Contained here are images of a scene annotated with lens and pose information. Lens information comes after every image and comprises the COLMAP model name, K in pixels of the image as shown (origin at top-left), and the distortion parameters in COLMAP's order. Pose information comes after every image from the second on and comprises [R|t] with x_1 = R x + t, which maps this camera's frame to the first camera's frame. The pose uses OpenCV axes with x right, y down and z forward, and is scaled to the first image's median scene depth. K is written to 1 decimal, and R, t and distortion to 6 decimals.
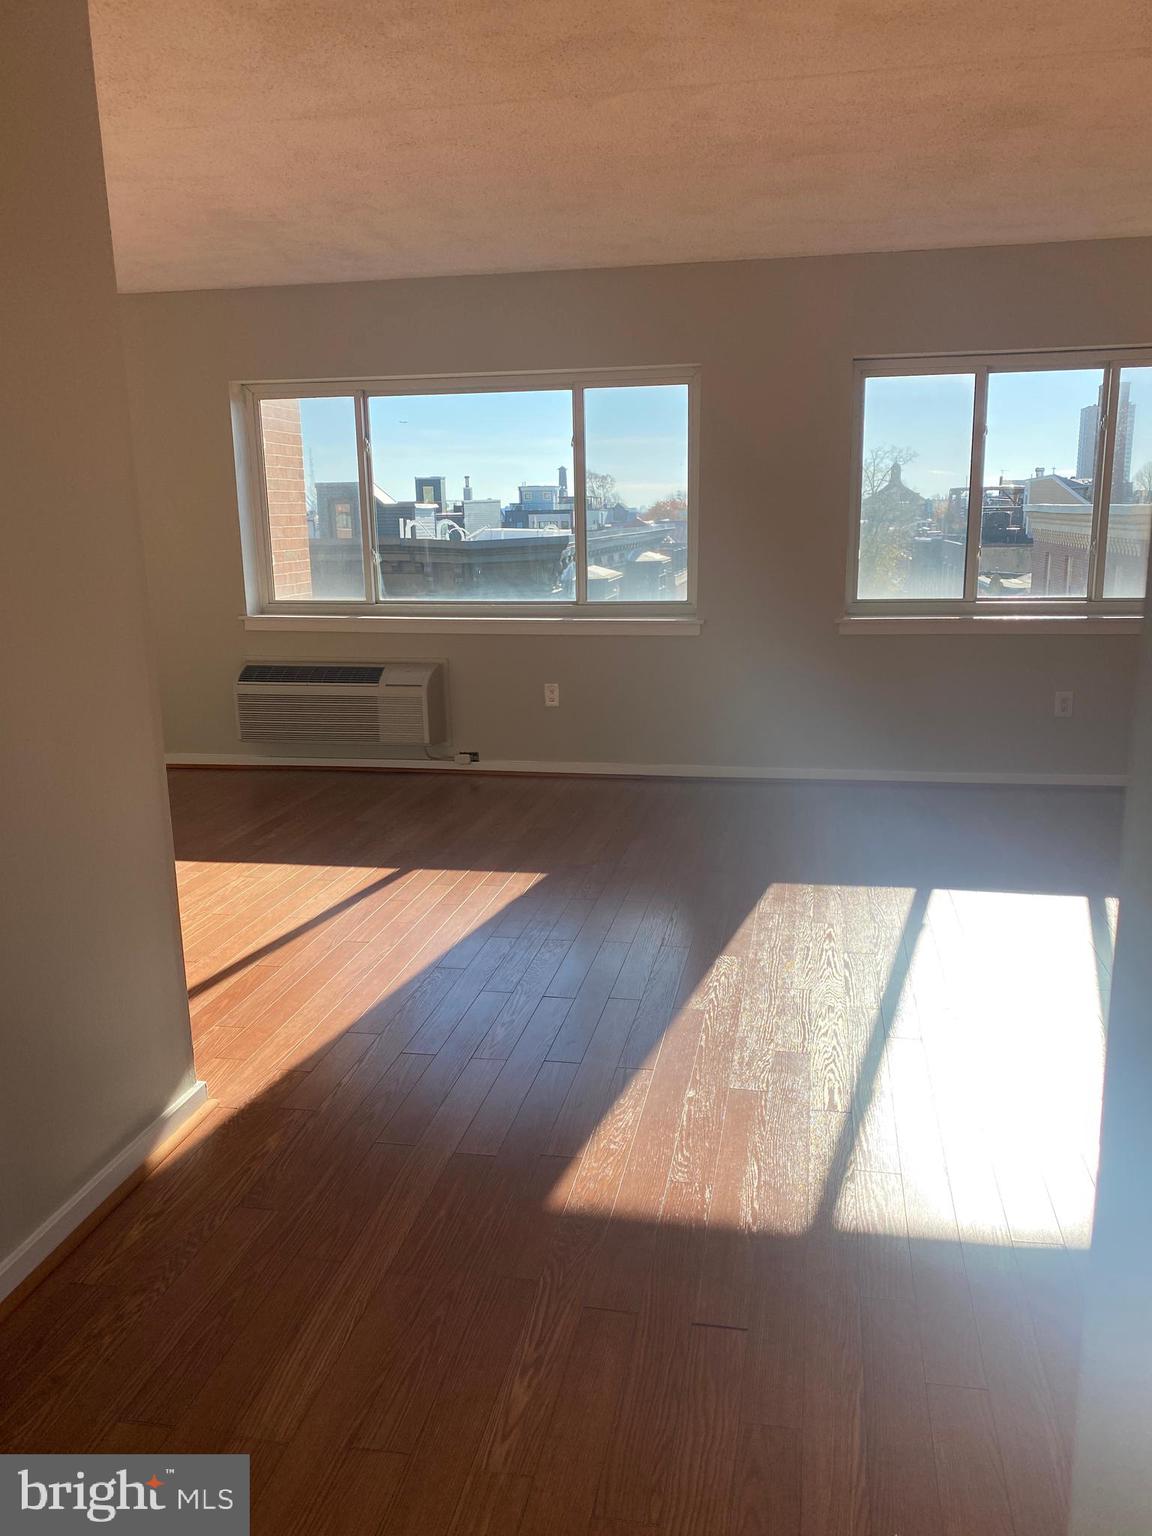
lens RADIAL K [[1185.2, 0, 569.6], [0, 1185.2, 771.0], [0, 0, 1]] dist [0.044329, -0.080682]
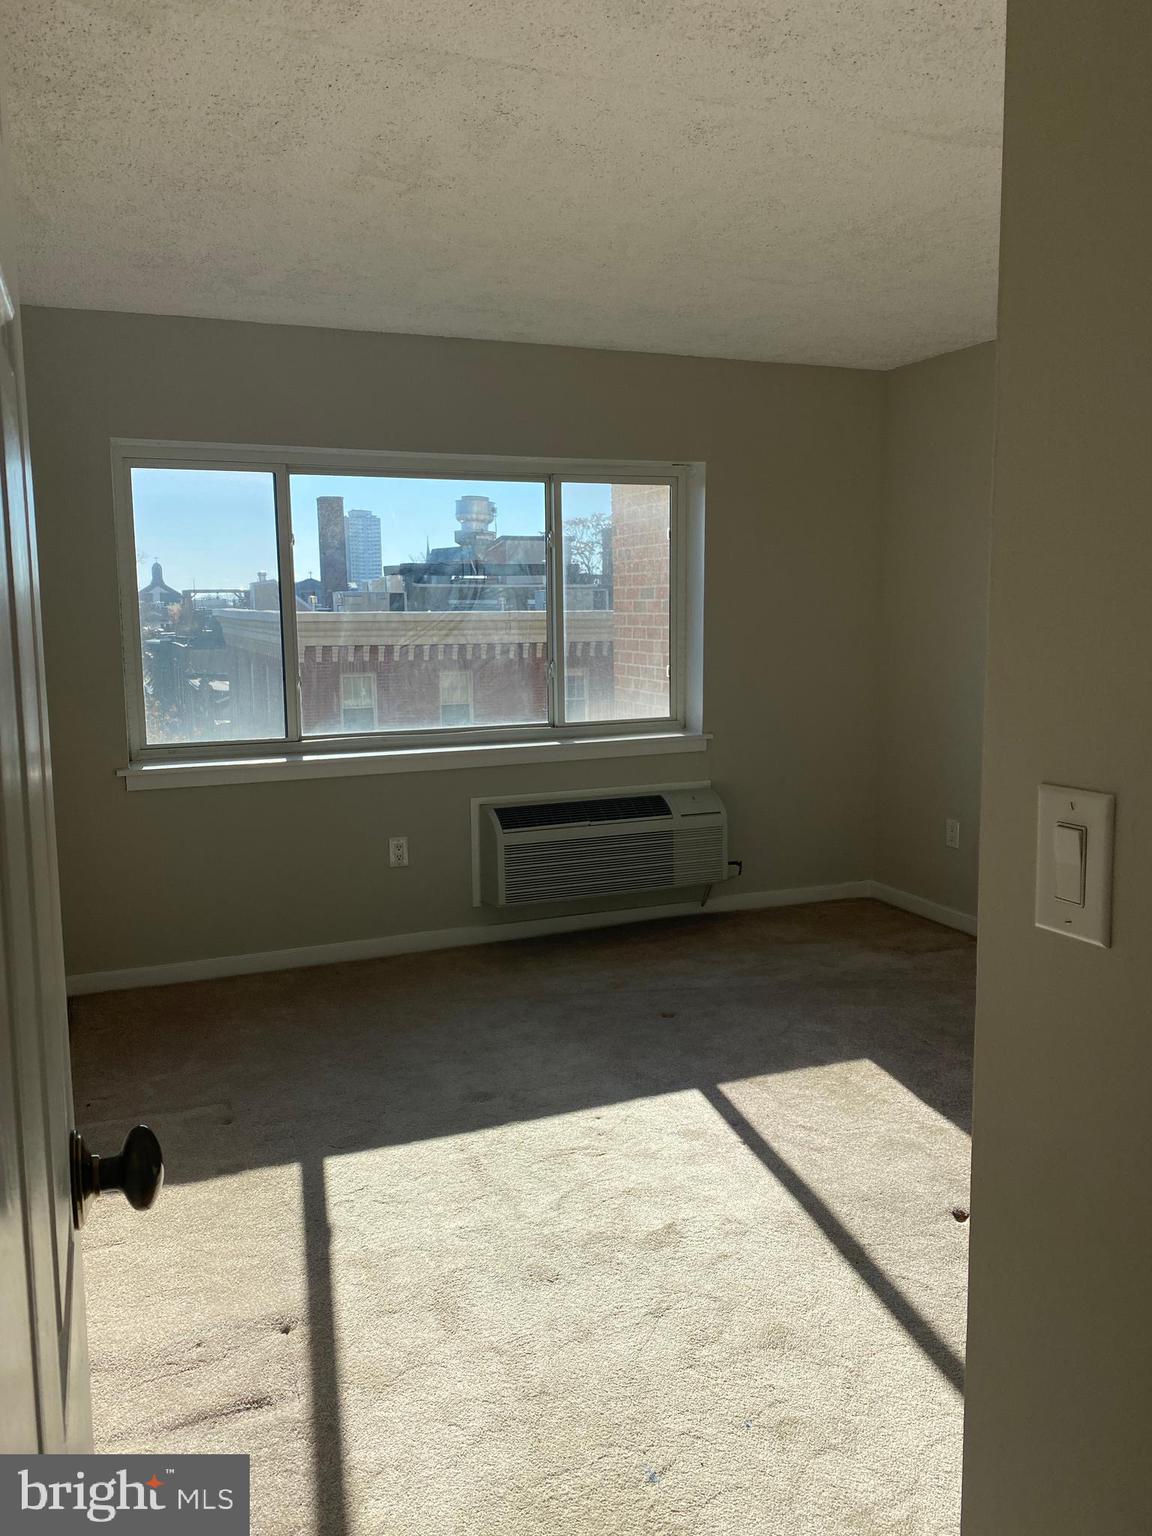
lens RADIAL K [[1573.0, 0, 576.0], [0, 1573.0, 768.0], [0, 0, 1]] dist [0.006299, 0.000514]
pose [[0.770460, -0.057117, 0.634924, -0.673035], [0.141373, 0.986487, -0.082808, -0.017671], [-0.621615, 0.153561, 0.768124, 0.136099]]
